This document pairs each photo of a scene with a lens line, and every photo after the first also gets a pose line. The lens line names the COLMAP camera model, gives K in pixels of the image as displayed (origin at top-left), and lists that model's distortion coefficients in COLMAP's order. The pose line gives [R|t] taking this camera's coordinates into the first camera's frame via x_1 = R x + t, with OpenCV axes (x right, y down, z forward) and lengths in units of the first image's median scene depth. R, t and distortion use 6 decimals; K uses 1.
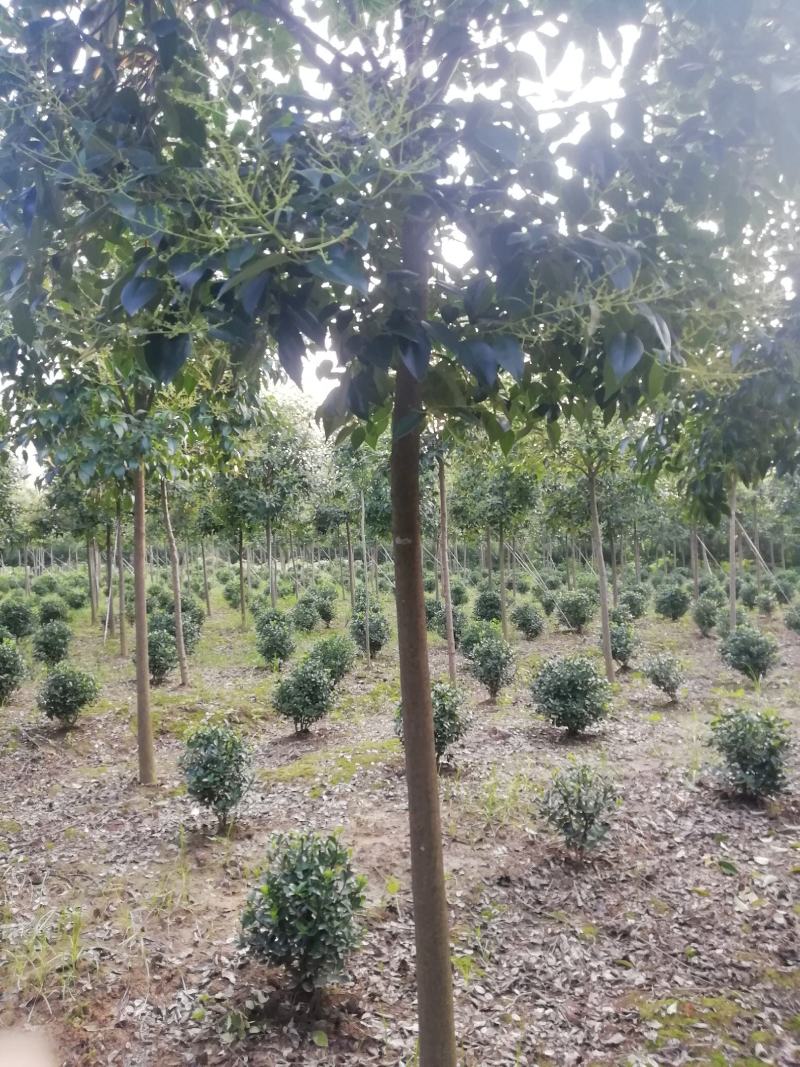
lens RADIAL K [[774.8, 0, 400.9], [0, 774.8, 538.3], [0, 0, 1]] dist [0.032127, -0.005879]
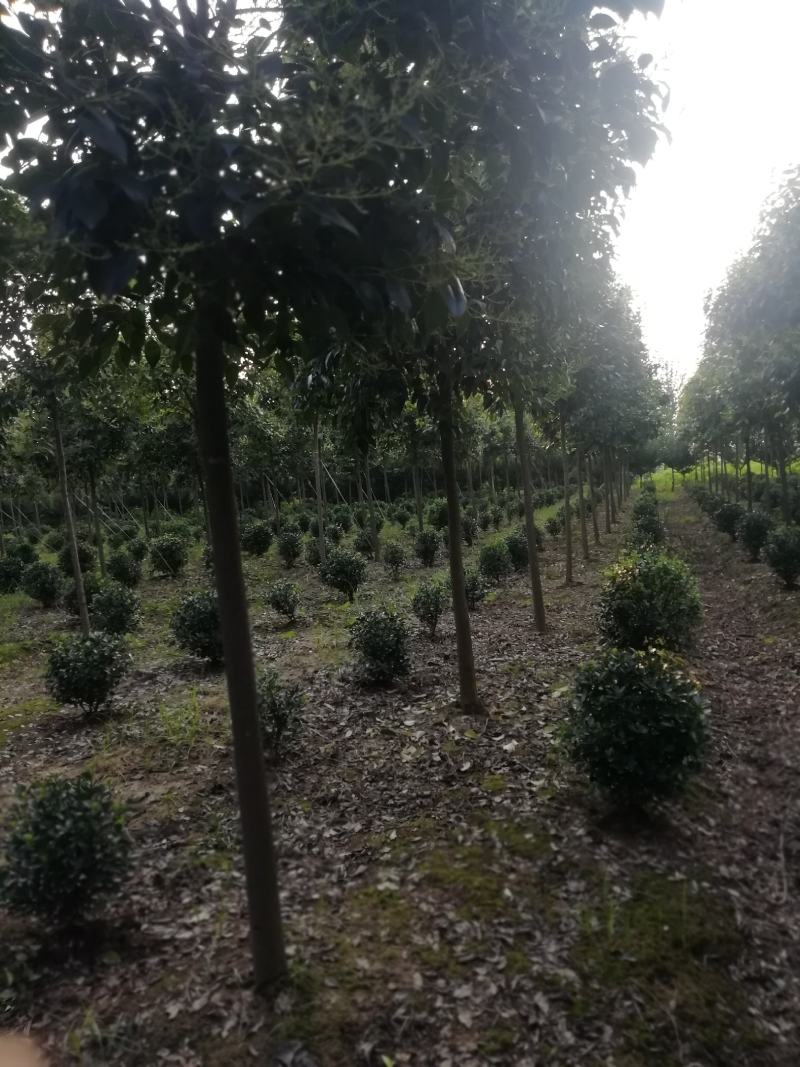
lens RADIAL K [[774.8, 0, 399.5], [0, 774.8, 529.2], [0, 0, 1]] dist [0.032127, -0.005879]
pose [[0.852909, -0.082049, 0.515572, -0.162019], [0.052718, 0.996061, 0.071304, 0.018870], [-0.519392, -0.033636, 0.853874, -0.028134]]
